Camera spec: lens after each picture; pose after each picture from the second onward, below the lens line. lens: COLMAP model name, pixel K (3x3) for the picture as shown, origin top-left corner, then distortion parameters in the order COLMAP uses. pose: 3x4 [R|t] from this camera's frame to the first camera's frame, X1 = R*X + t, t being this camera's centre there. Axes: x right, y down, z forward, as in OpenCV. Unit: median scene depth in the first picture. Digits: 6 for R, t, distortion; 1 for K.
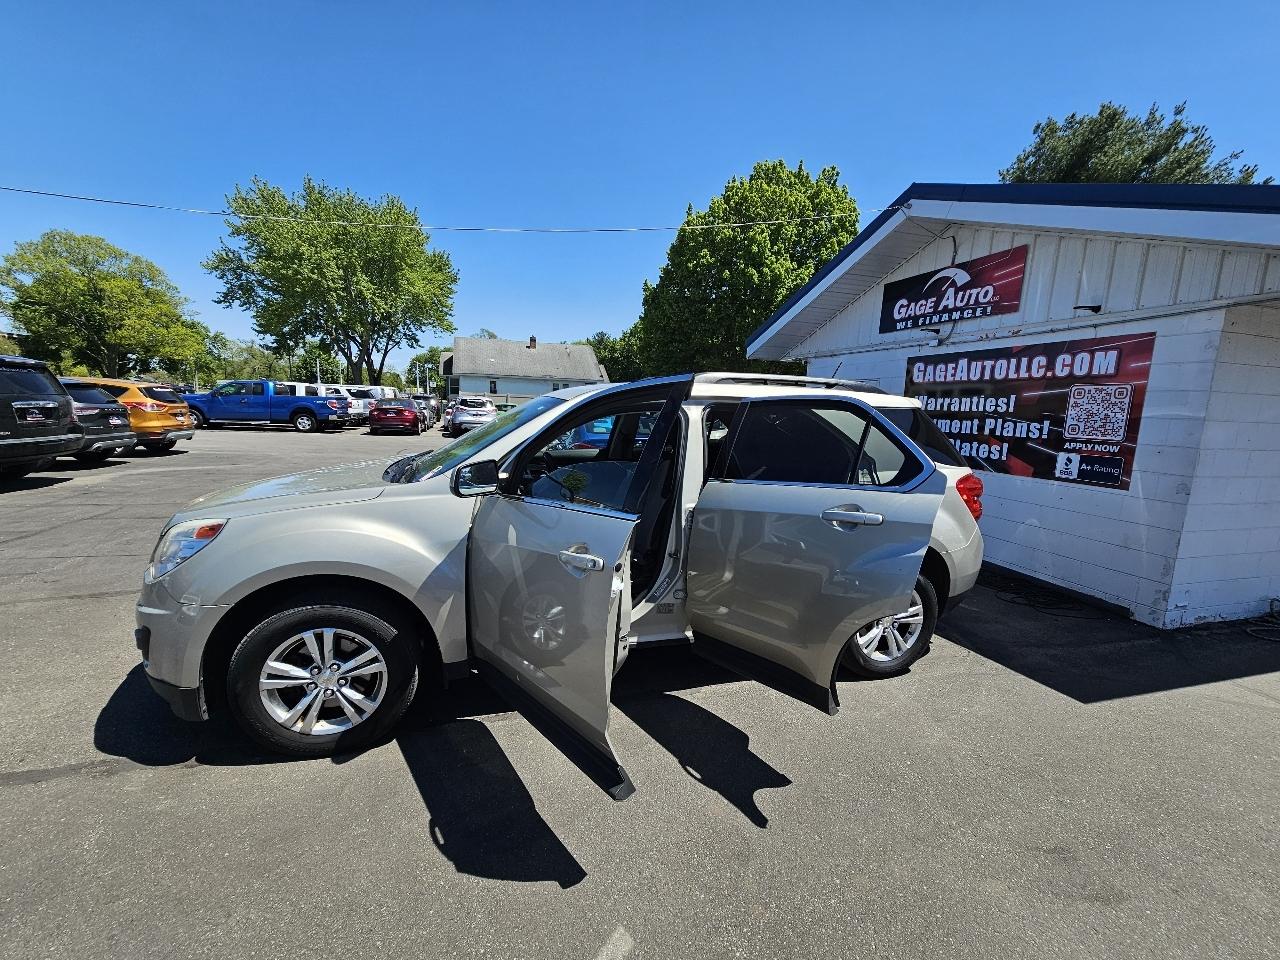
lens RADIAL K [[521.4, 0, 640.2], [0, 521.4, 485.4], [0, 0, 1]] dist [-0.001123, 0.001234]
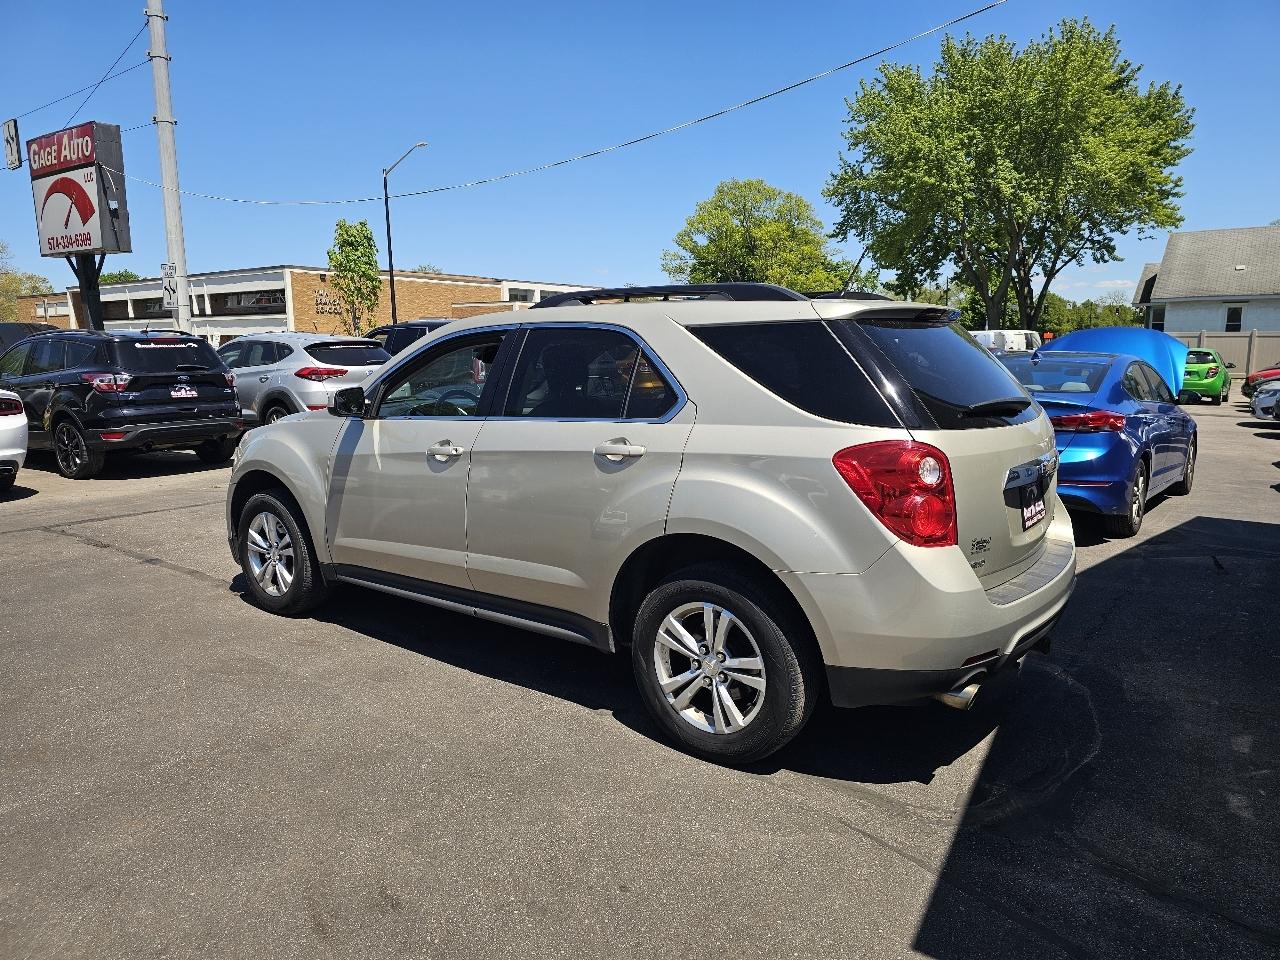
lens RADIAL K [[852.6, 0, 642.8], [0, 852.6, 466.4], [0, 0, 1]] dist [0.055067, -0.044858]
pose [[0.589201, 0.073825, -0.804606, 0.670793], [-0.099744, 0.994846, 0.018239, 0.007273], [0.801806, 0.069508, 0.593528, 0.173334]]
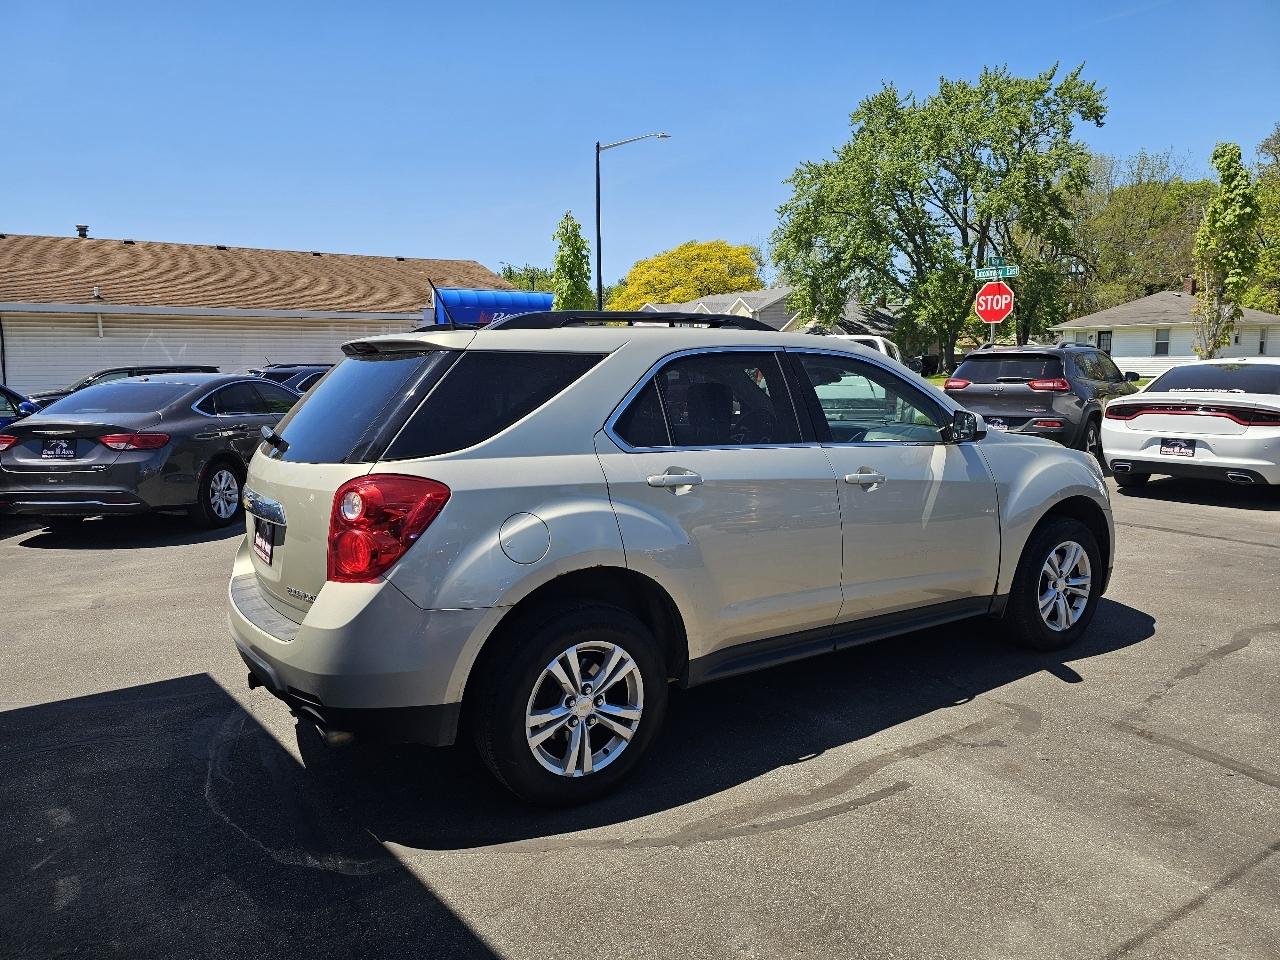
lens RADIAL K [[852.6, 0, 636.5], [0, 852.6, 478.4], [0, 0, 1]] dist [0.055067, -0.044858]
pose [[-0.956631, 0.013493, -0.290990, 0.292779], [-0.068992, 0.960011, 0.271329, -0.197283], [0.283015, 0.279637, -0.917445, 1.311674]]
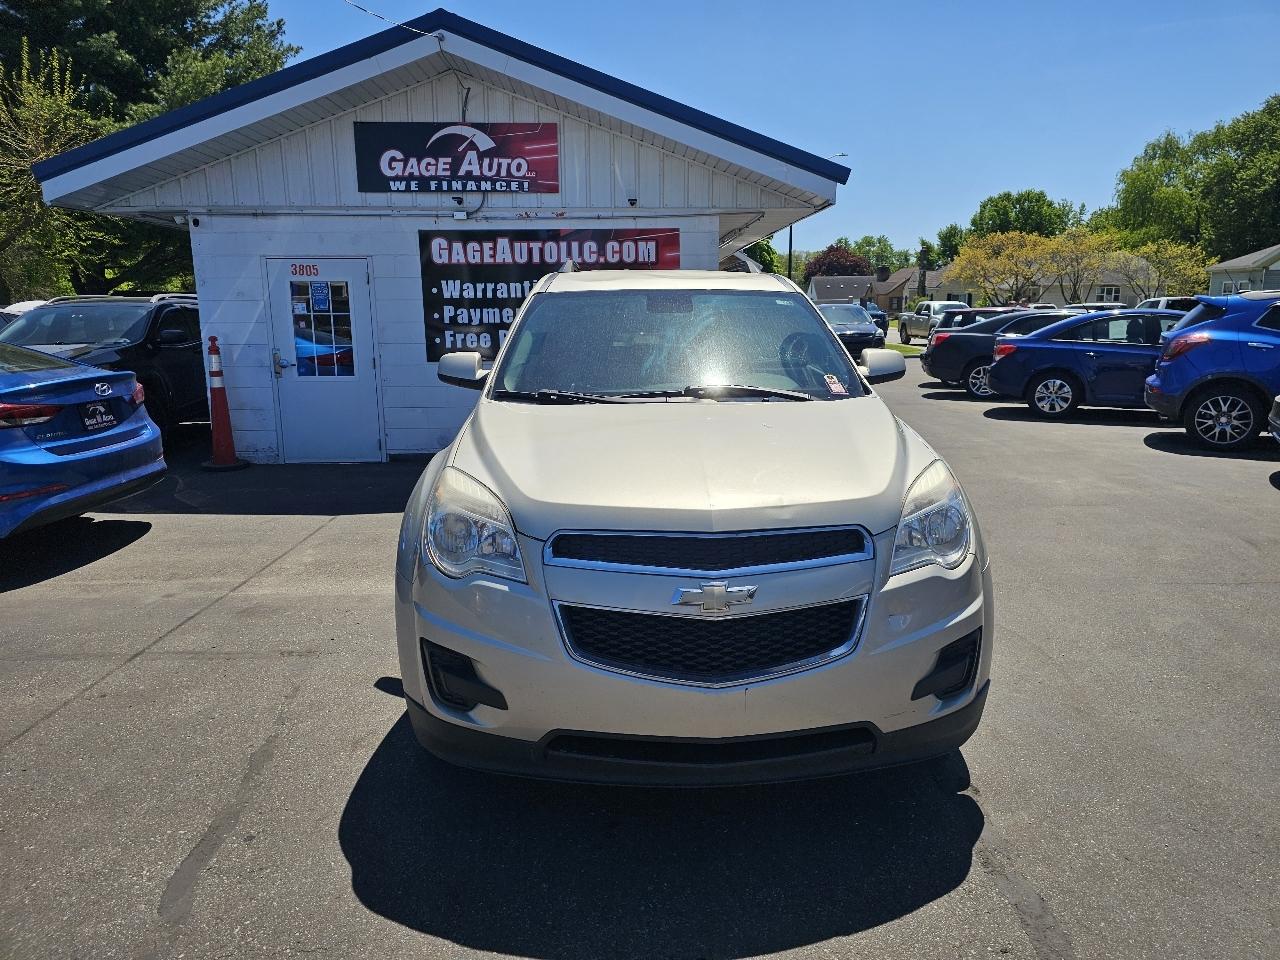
lens RADIAL K [[852.6, 0, 646.6], [0, 852.6, 478.5], [0, 0, 1]] dist [0.055067, -0.044858]
pose [[0.244689, -0.226796, 0.942704, -0.790763], [0.166620, 0.967631, 0.189545, -0.082922], [-0.955178, 0.110693, 0.274557, 0.412833]]
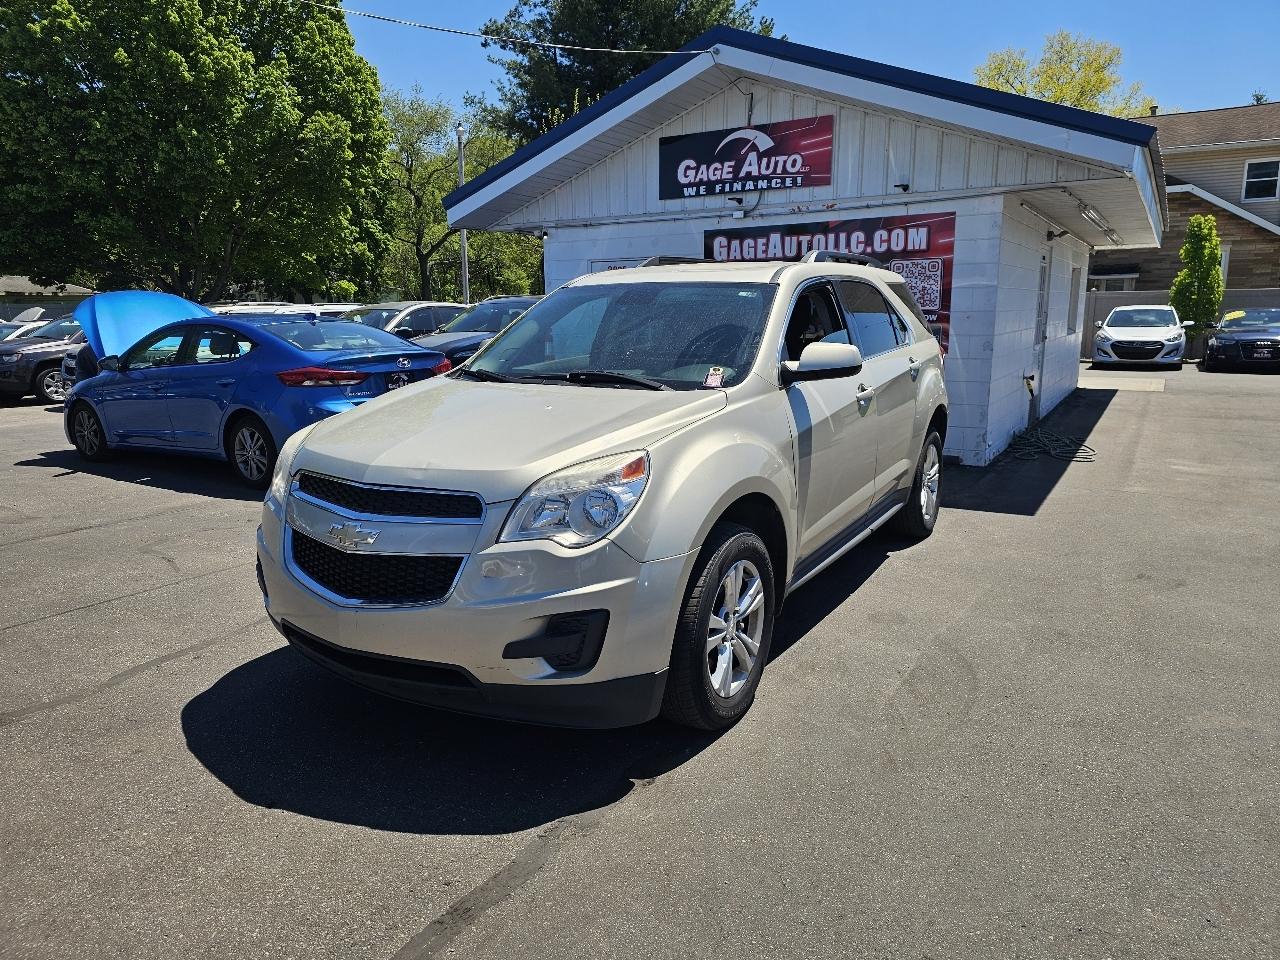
lens RADIAL K [[852.6, 0, 633.1], [0, 852.6, 473.2], [0, 0, 1]] dist [0.055067, -0.044858]
pose [[0.745300, -0.171240, 0.644363, -0.615311], [0.141055, 0.985076, 0.098635, -0.010550], [-0.651637, 0.017378, 0.758332, 0.024797]]
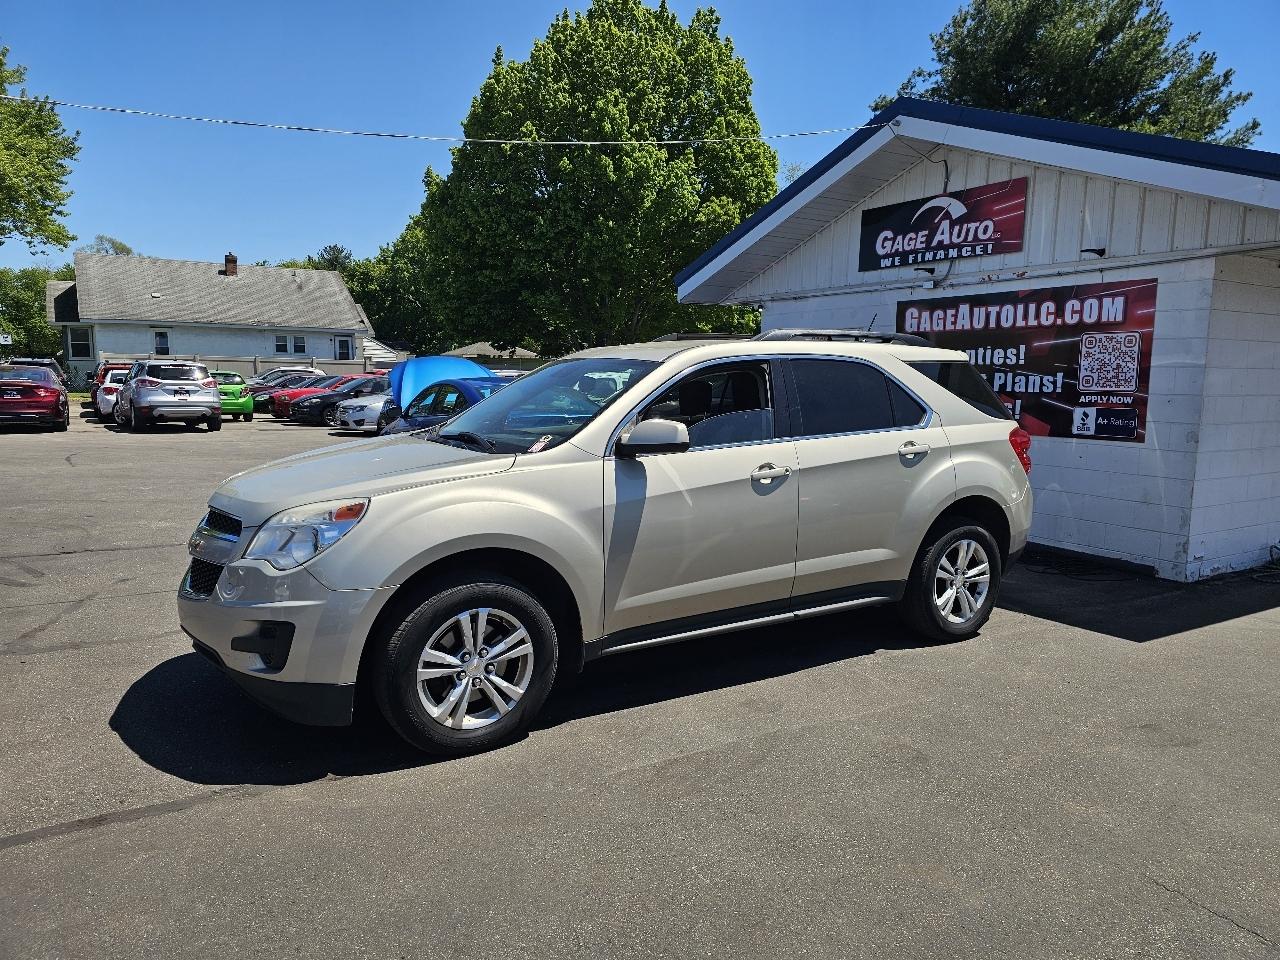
lens RADIAL K [[852.6, 0, 637.6], [0, 852.6, 477.8], [0, 0, 1]] dist [0.055067, -0.044858]
pose [[0.965301, -0.055845, 0.255097, -0.273011], [0.062253, 0.997914, -0.017108, 0.032202], [-0.253610, 0.032395, 0.966764, -0.217708]]
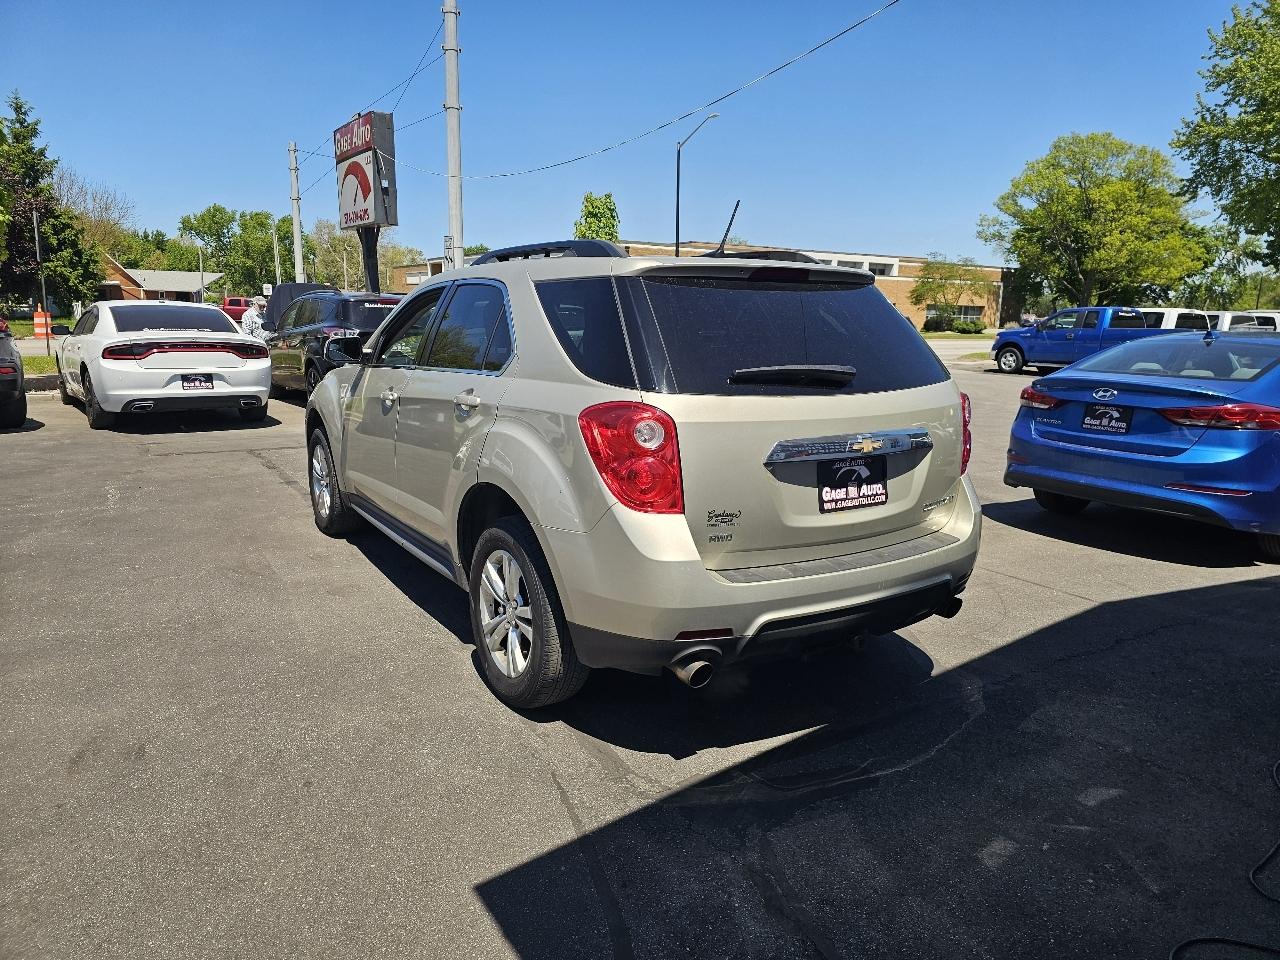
lens RADIAL K [[852.6, 0, 640.8], [0, 852.6, 474.8], [0, 0, 1]] dist [0.055067, -0.044858]
pose [[0.275383, 0.145444, -0.950269, 0.817577], [-0.159650, 0.981682, 0.103986, -0.022898], [0.947985, 0.123074, 0.293558, 0.450376]]
